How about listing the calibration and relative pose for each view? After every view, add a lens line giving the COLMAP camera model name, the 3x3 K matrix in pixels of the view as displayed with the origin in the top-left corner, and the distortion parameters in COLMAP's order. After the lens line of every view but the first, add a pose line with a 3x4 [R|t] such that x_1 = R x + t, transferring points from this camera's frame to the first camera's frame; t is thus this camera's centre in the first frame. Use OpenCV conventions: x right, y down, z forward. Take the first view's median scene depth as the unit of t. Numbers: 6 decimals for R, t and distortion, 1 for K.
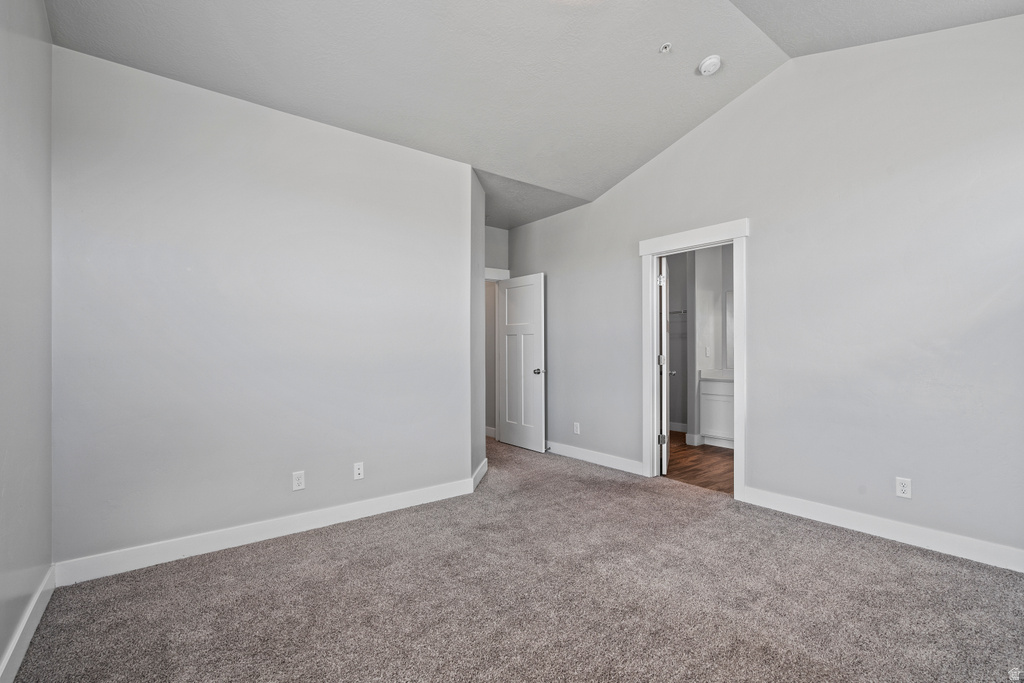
lens RADIAL K [[470.6, 0, 512.0], [0, 470.6, 341.5], [0, 0, 1]] dist [-0.003568, 0.000285]
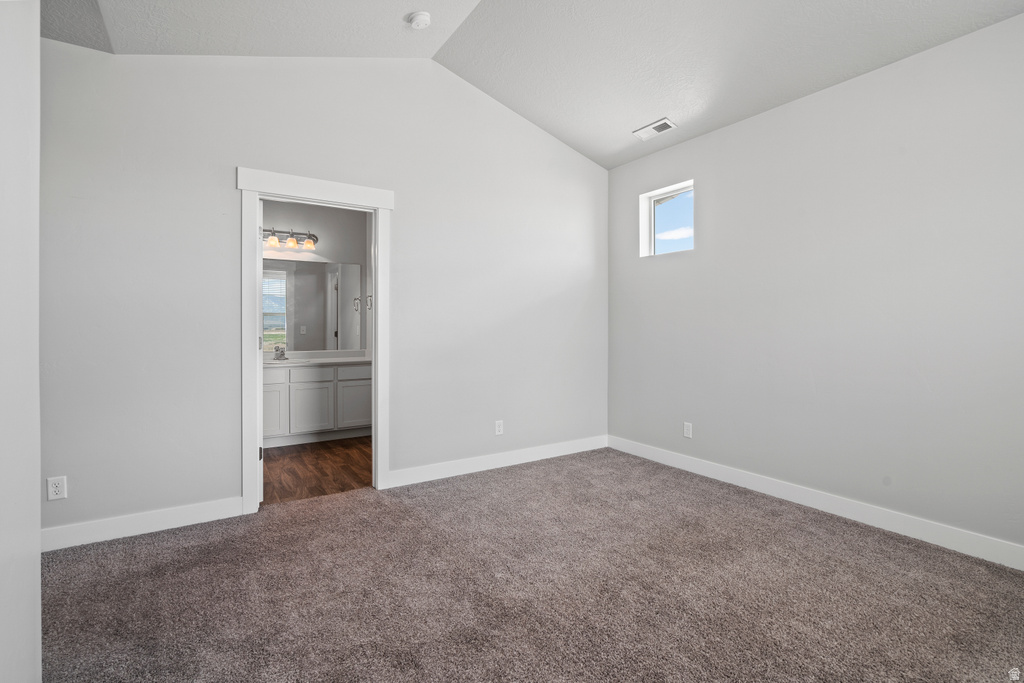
lens RADIAL K [[486.2, 0, 499.5], [0, 486.2, 326.4], [0, 0, 1]] dist [-0.001383, 0.000270]
pose [[0.084902, 0.004897, 0.996377, -0.462383], [-0.011426, 0.999927, -0.003941, 0.012744], [-0.996324, -0.011050, 0.084952, 0.677888]]
